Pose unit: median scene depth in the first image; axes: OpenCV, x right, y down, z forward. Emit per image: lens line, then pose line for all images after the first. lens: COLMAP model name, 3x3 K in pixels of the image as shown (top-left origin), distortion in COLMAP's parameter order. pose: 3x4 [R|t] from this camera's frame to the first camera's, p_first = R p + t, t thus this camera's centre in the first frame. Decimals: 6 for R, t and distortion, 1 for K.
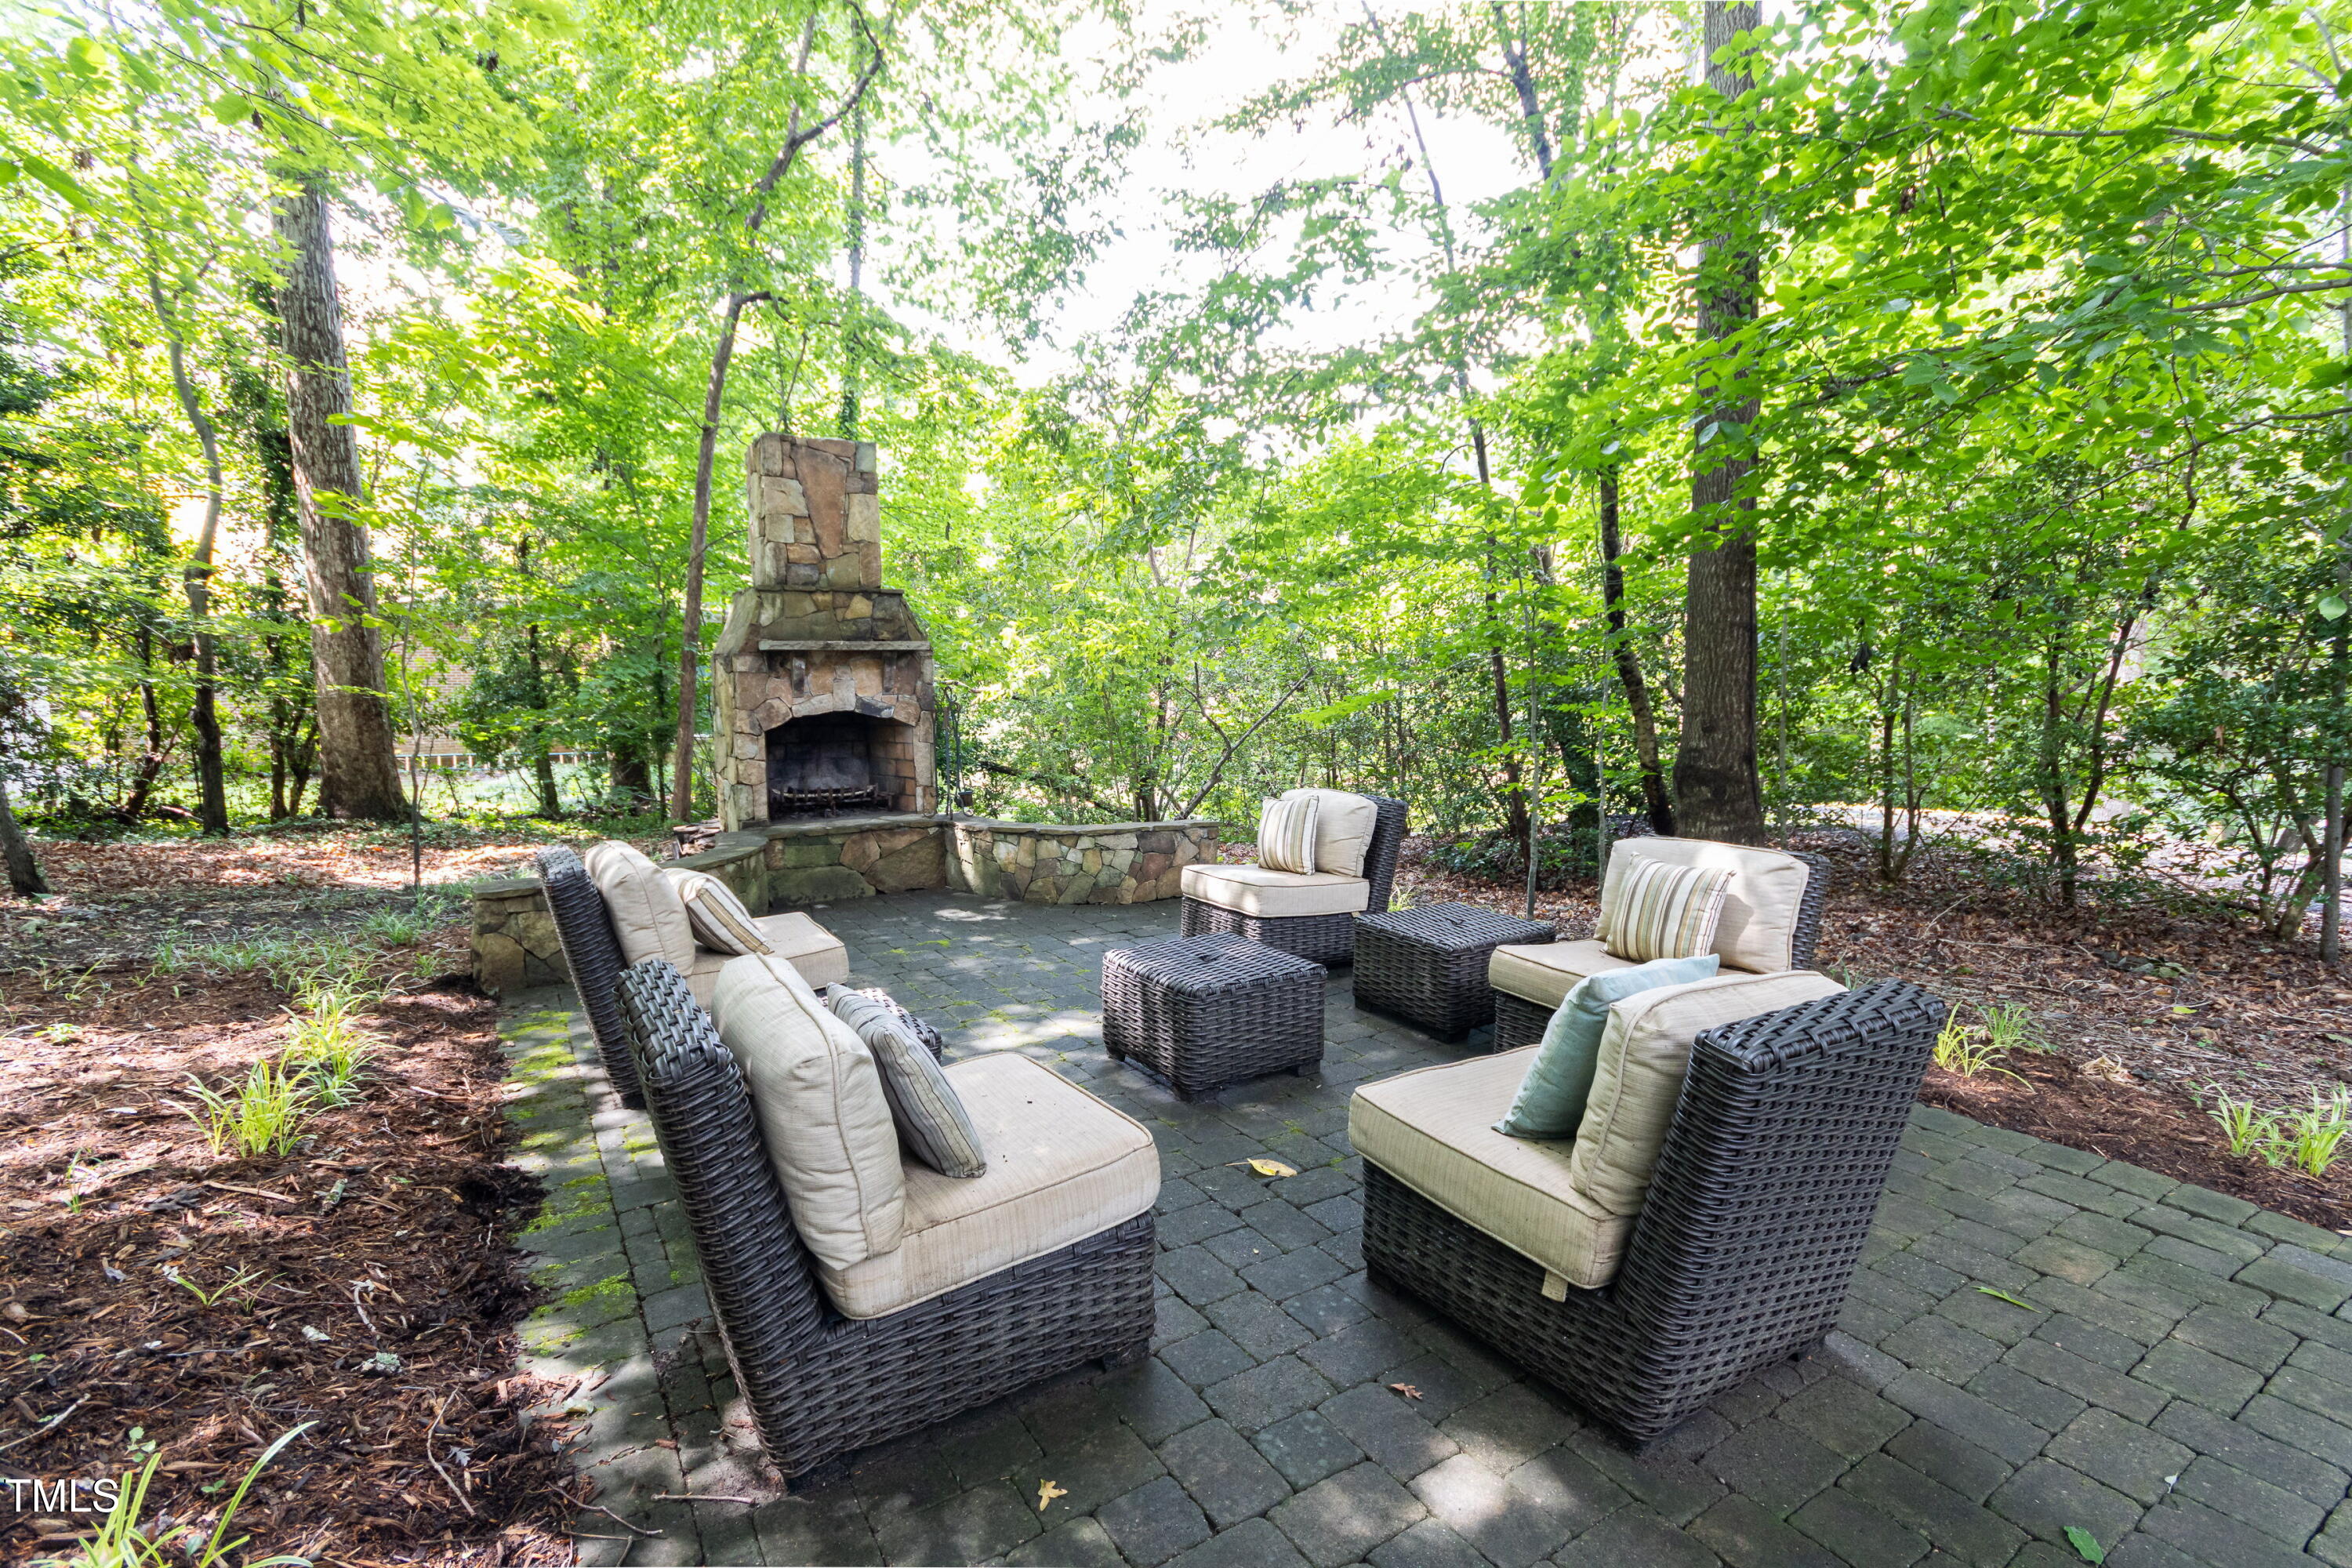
lens RADIAL K [[1112.6, 0, 1169.0], [0, 1112.6, 768.2], [0, 0, 1]] dist [0.004869, 0.000288]
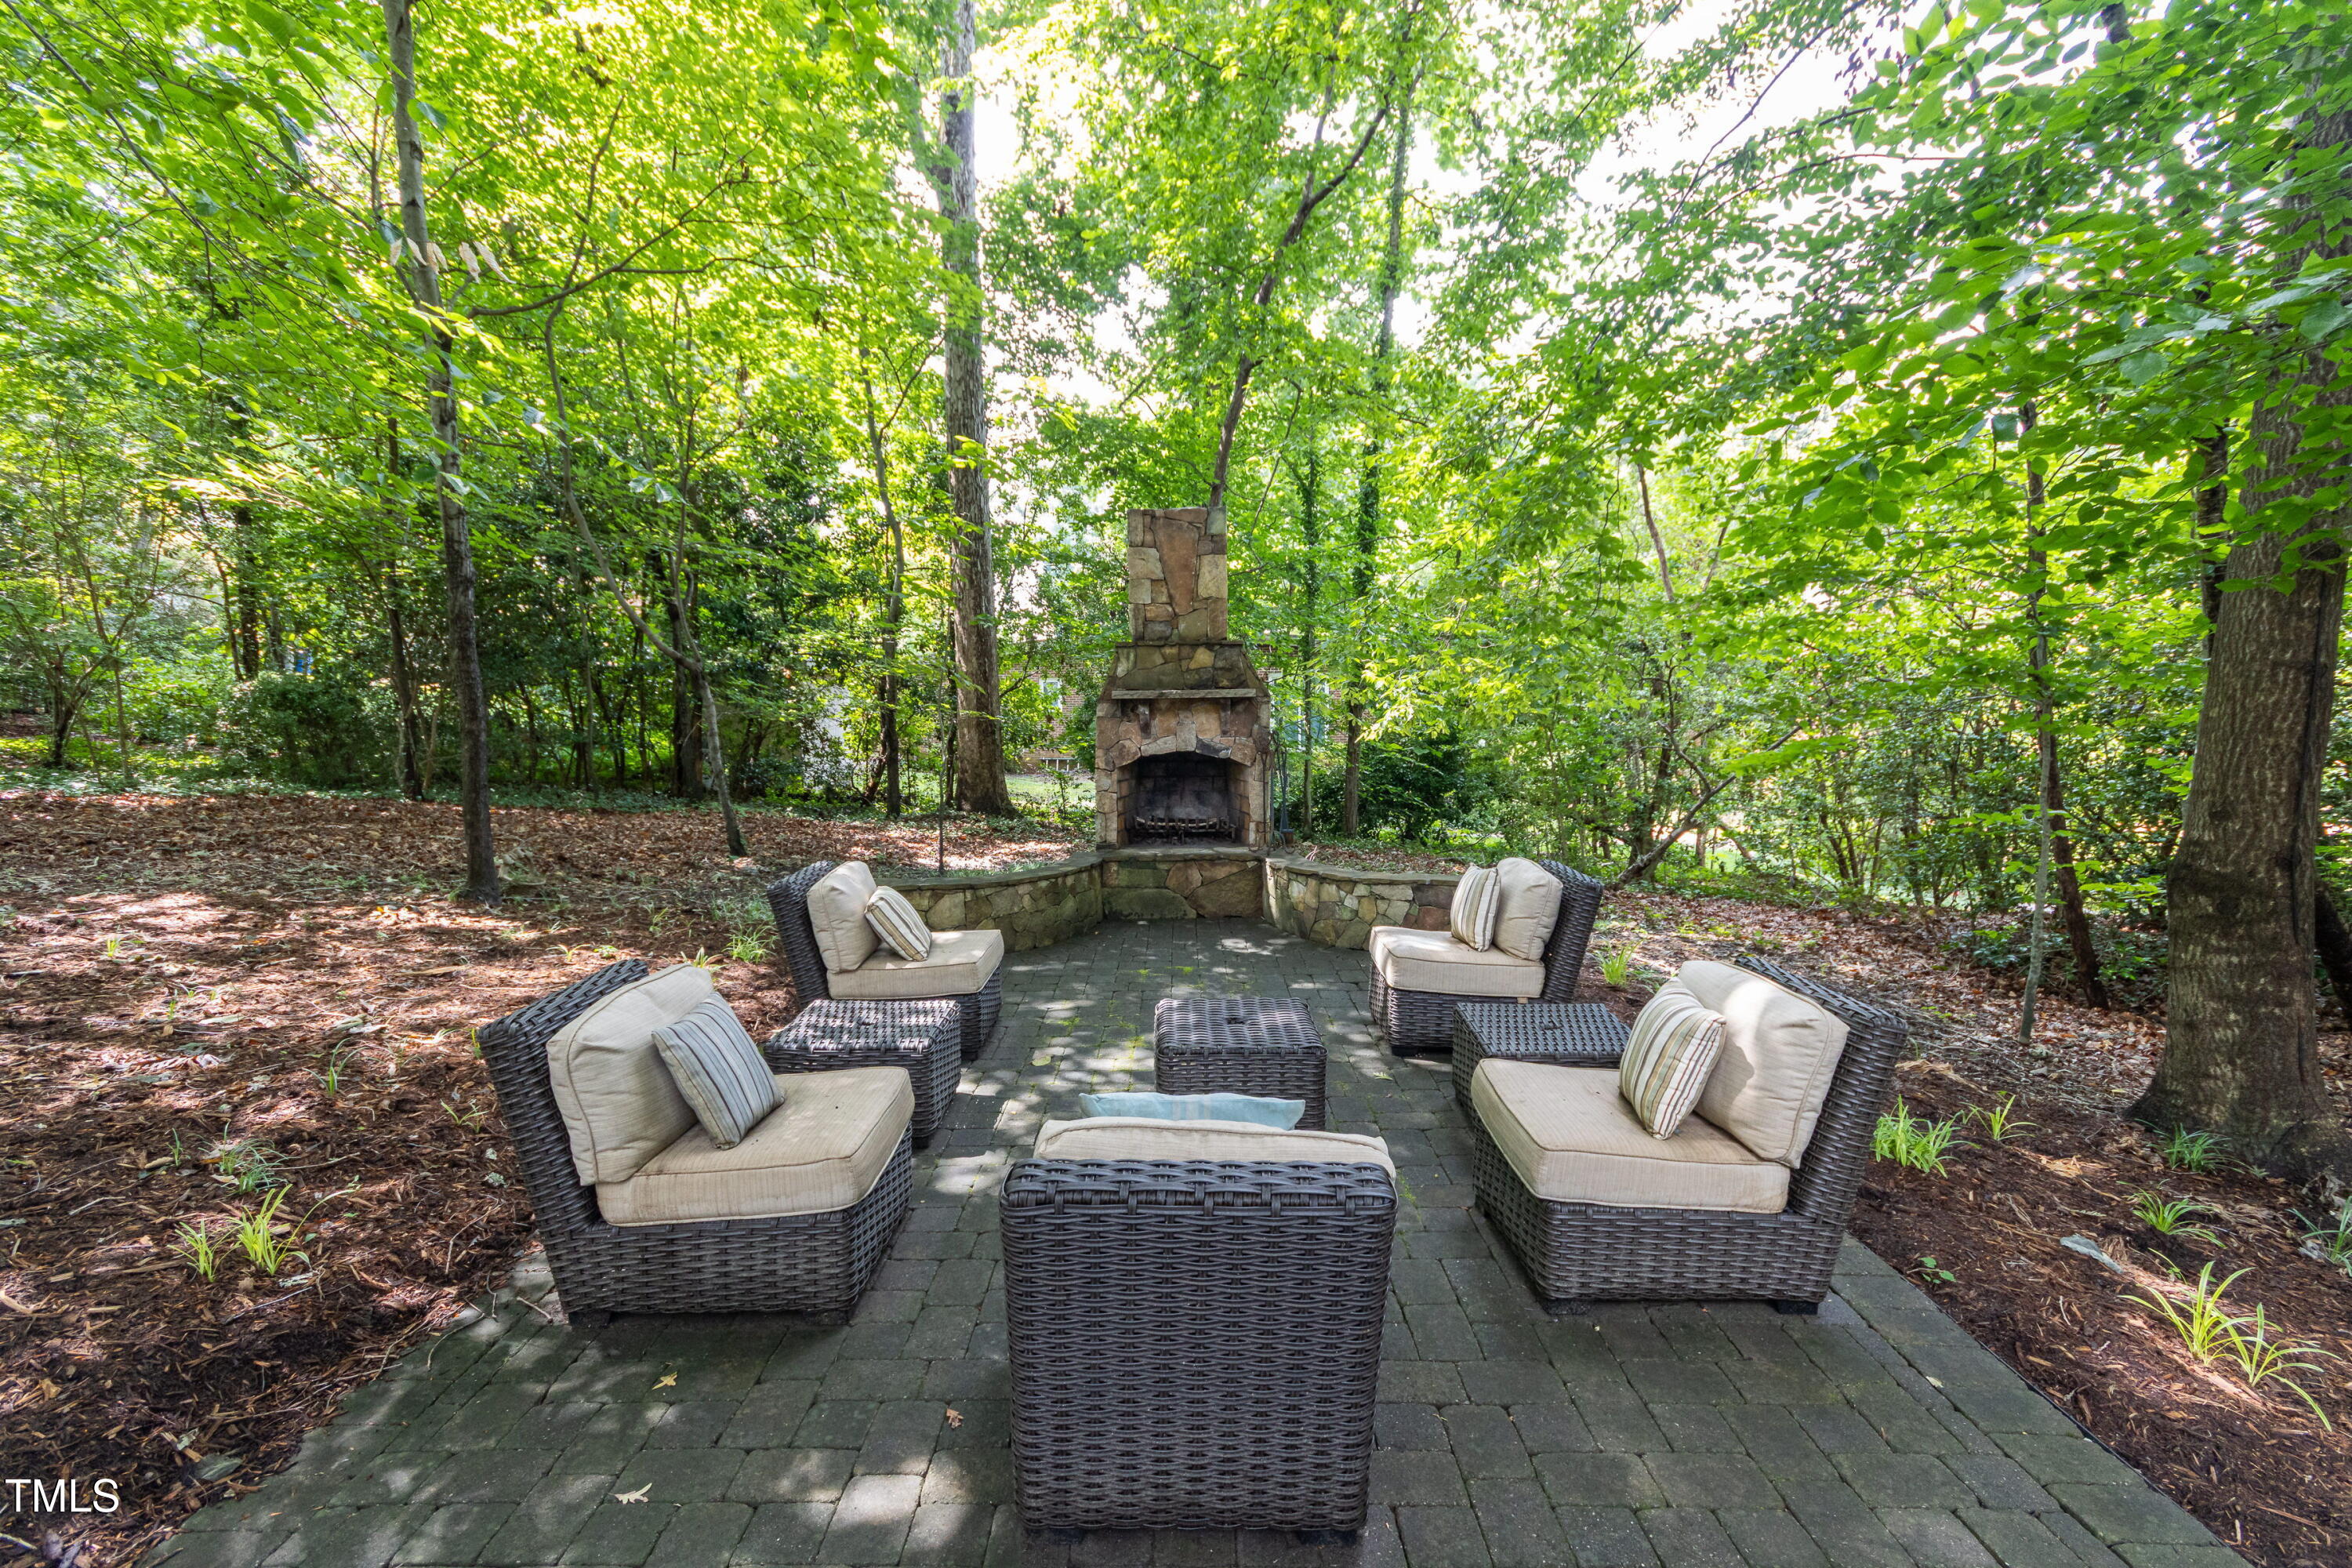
lens RADIAL K [[1112.6, 0, 1159.1], [0, 1112.6, 792.8], [0, 0, 1]] dist [0.004869, 0.000288]
pose [[0.837943, 0.049567, -0.543502, 0.307993], [-0.041859, 0.998771, 0.026551, -0.039662], [0.544150, 0.000502, 0.838988, 0.044904]]
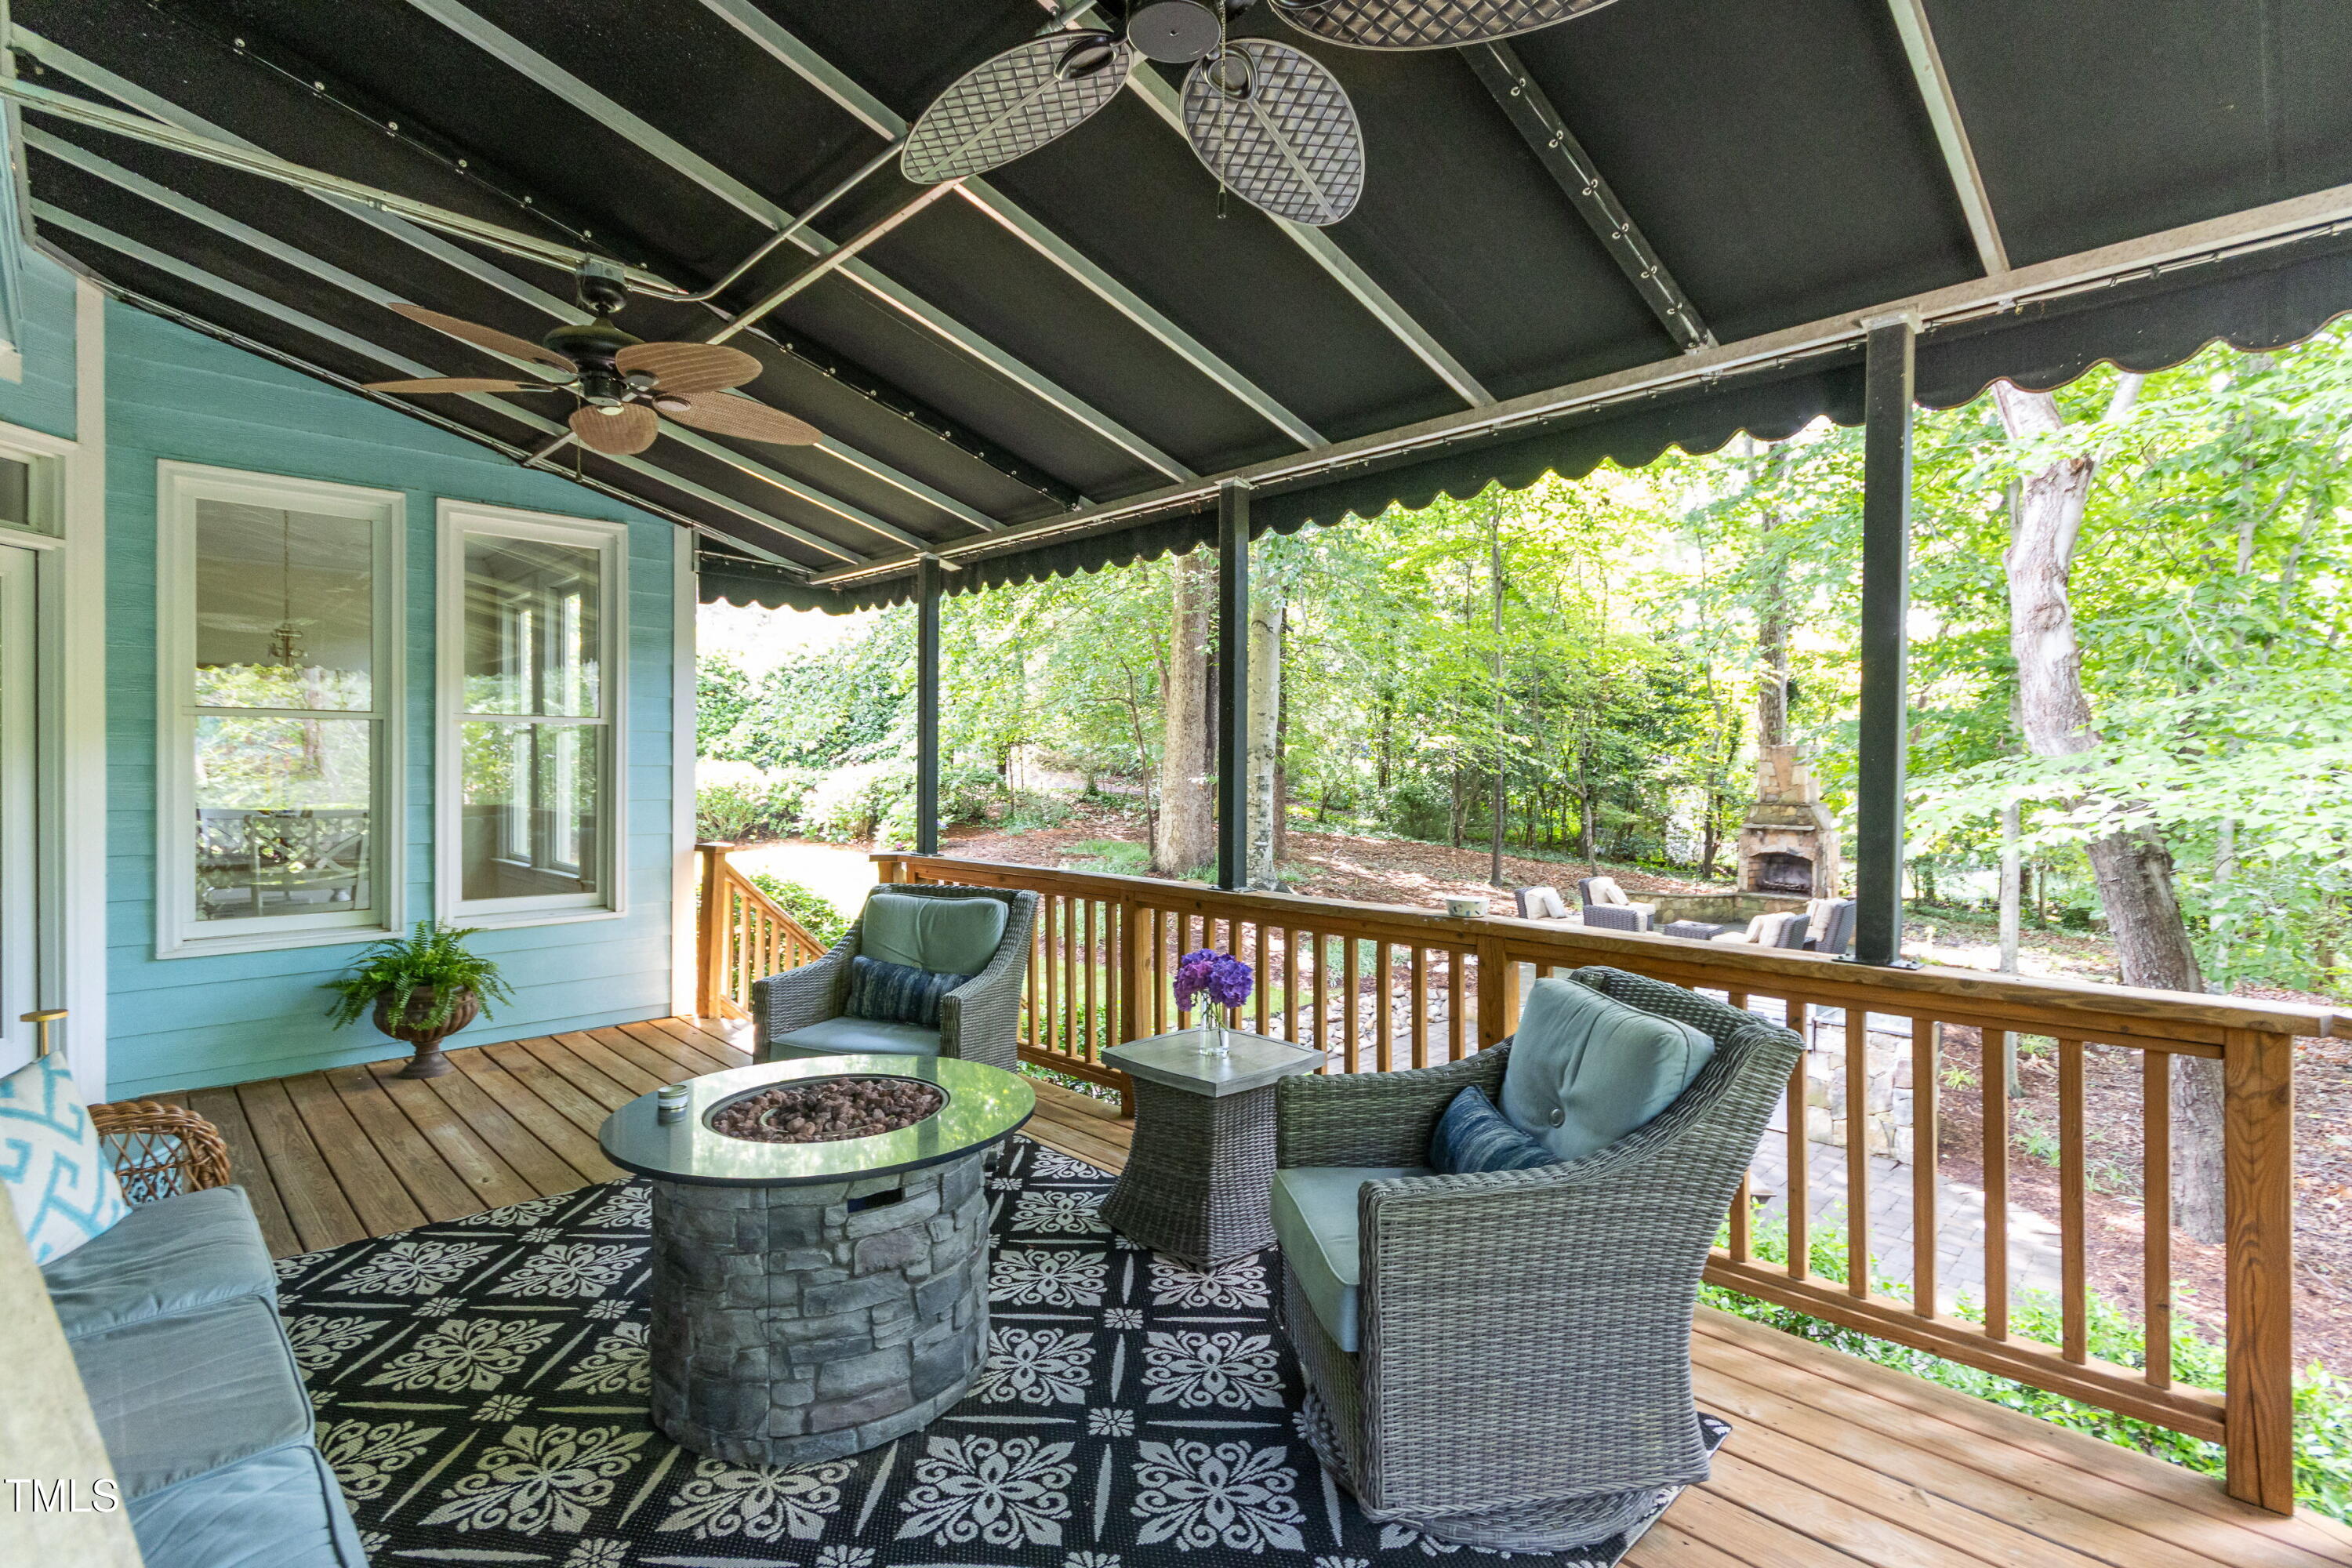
lens RADIAL K [[1112.6, 0, 1175.0], [0, 1112.6, 770.4], [0, 0, 1]] dist [0.004869, 0.000288]
pose [[0.206272, 0.017966, -0.978330, 1.974431], [-0.087077, 0.996202, -0.000066, -0.120503], [0.974613, 0.085204, 0.207053, -0.923590]]
